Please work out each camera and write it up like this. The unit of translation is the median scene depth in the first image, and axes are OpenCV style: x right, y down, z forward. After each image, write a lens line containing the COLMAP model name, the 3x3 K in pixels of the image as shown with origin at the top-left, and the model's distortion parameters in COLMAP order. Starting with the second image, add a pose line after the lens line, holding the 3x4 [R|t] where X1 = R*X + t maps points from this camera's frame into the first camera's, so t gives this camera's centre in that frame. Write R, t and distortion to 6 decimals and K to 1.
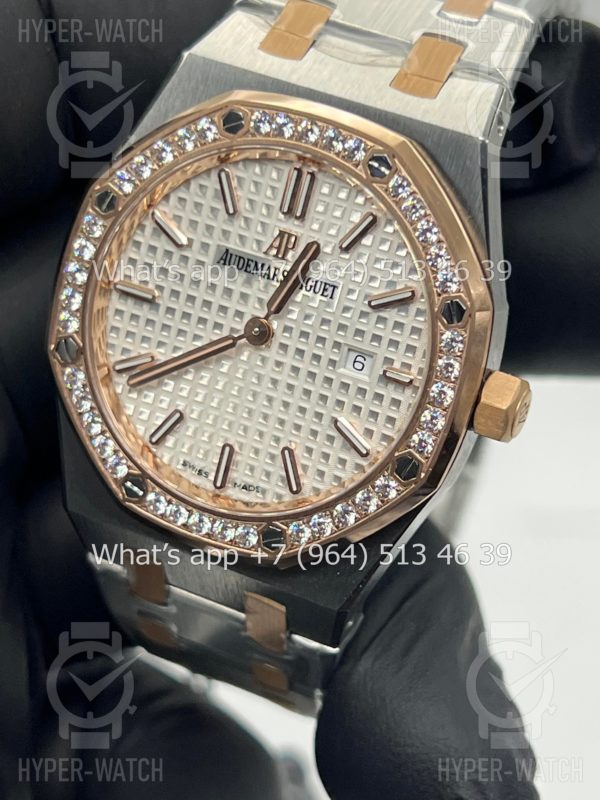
lens RADIAL K [[1916.7, 0, 284.7], [0, 1916.7, 421.6], [0, 0, 1]] dist [0.239459, 0.000000]
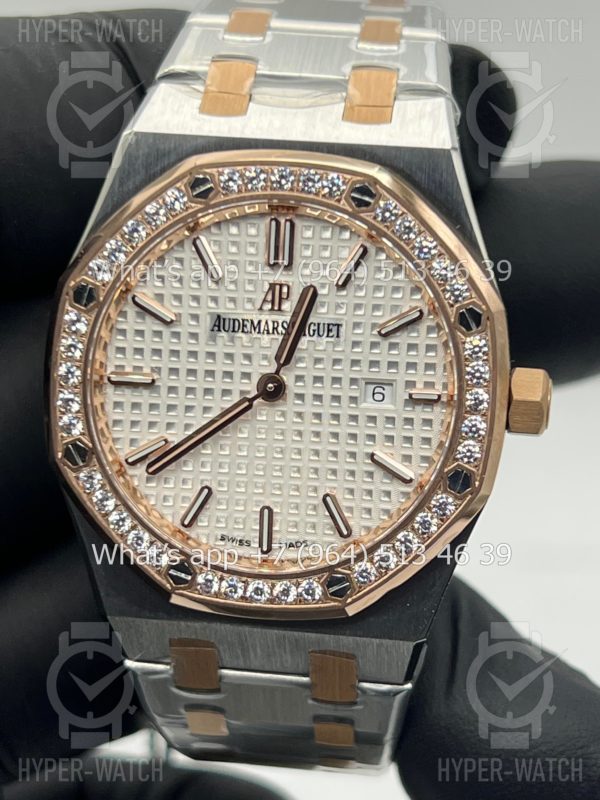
lens RADIAL K [[1916.7, 0, 300.4], [0, 1916.7, 457.8], [0, 0, 1]] dist [0.239459, 0.000000]
pose [[0.949409, -0.230322, 0.213483, -0.219599], [0.242198, 0.969735, -0.030889, 0.022544], [-0.199908, 0.081031, 0.976458, 0.032802]]
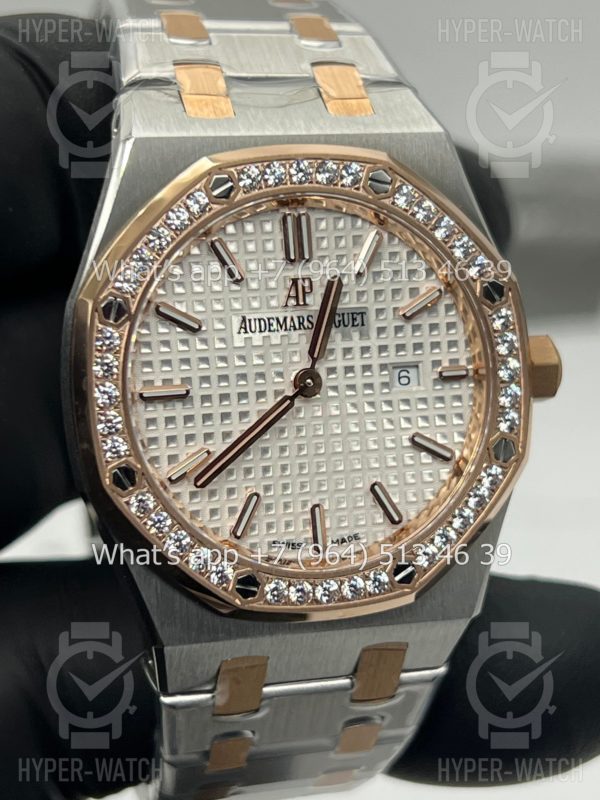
lens RADIAL K [[1916.7, 0, 307.0], [0, 1916.7, 394.1], [0, 0, 1]] dist [0.239459, 0.000000]
pose [[0.744500, -0.315463, 0.588390, -0.588883], [0.376109, 0.926343, 0.020758, -0.062108], [-0.551599, 0.205845, 0.808311, 0.215162]]
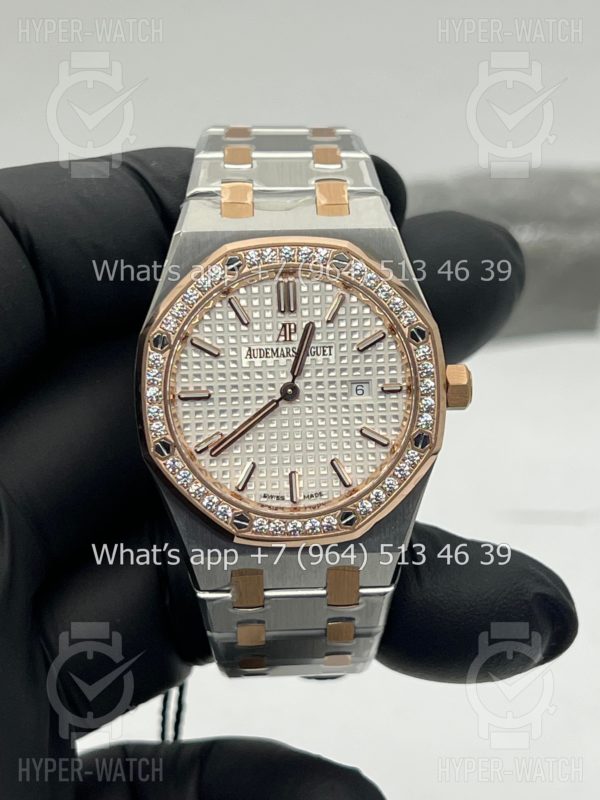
lens RADIAL K [[1916.7, 0, 300.8], [0, 1916.7, 398.0], [0, 0, 1]] dist [0.239459, 0.000000]
pose [[0.881042, -0.284614, 0.377835, -0.570273], [0.339700, 0.936534, -0.086651, 0.089607], [-0.329193, 0.204694, 0.921809, -0.373478]]
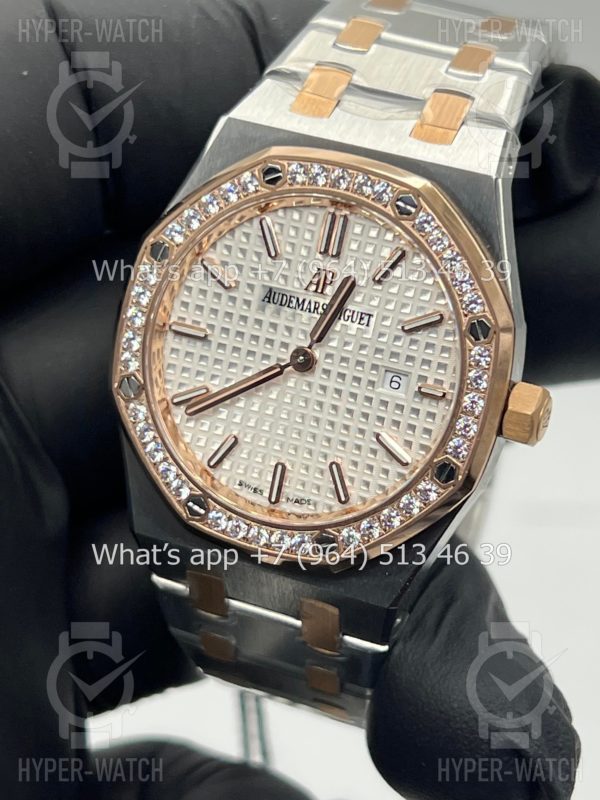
lens RADIAL K [[1916.7, 0, 290.6], [0, 1916.7, 404.1], [0, 0, 1]] dist [0.239459, 0.000000]
pose [[0.998470, -0.049637, 0.024350, -0.049320], [0.051144, 0.996524, -0.065758, 0.051769], [-0.021001, 0.066903, 0.997538, -0.108215]]
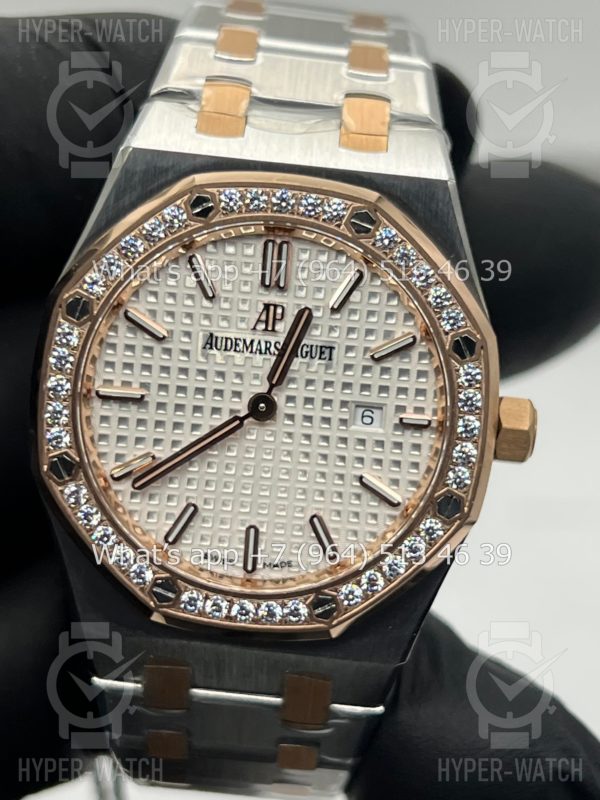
lens RADIAL K [[1916.7, 0, 302.5], [0, 1916.7, 405.5], [0, 0, 1]] dist [0.239459, 0.000000]
pose [[0.924081, -0.192210, 0.330348, -0.322710], [0.214416, 0.976225, -0.031777, -0.011751], [-0.316386, 0.100197, 0.943324, 0.057021]]
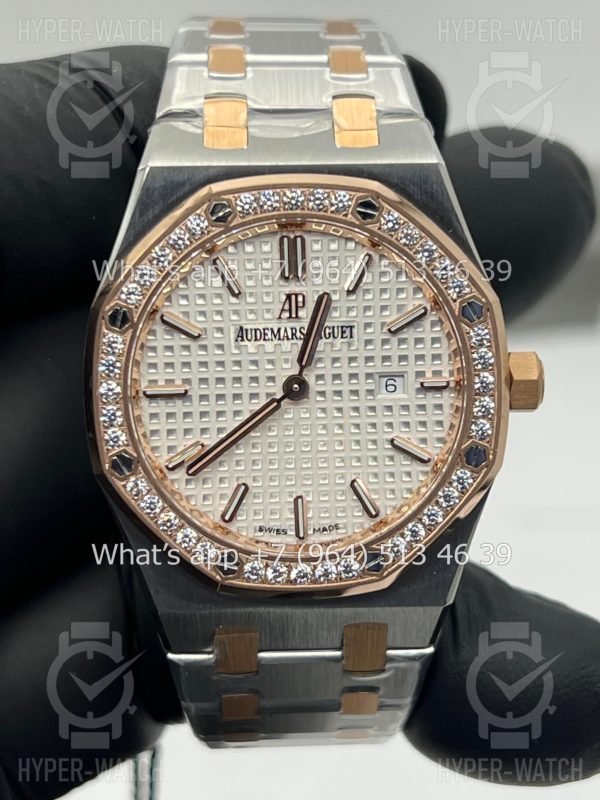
lens RADIAL K [[1916.7, 0, 301.3], [0, 1916.7, 401.4], [0, 0, 1]] dist [0.239459, 0.000000]
pose [[0.881018, -0.299468, 0.366231, -0.413006], [0.331727, 0.942991, -0.026929, -0.009185], [-0.337288, 0.145214, 0.930134, -0.013892]]
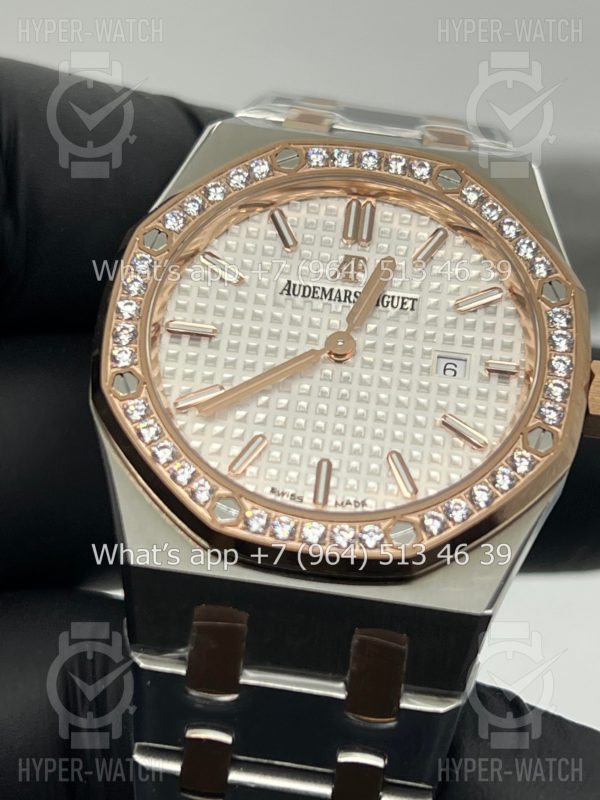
lens RADIAL K [[1916.7, 0, 300.0], [0, 1916.7, 401.3], [0, 0, 1]] dist [0.239459, 0.000000]
pose [[0.919227, 0.043235, 0.391347, -0.398547], [0.175679, 0.844485, -0.505947, 0.447696], [-0.352361, 0.533831, 0.768678, 0.300012]]
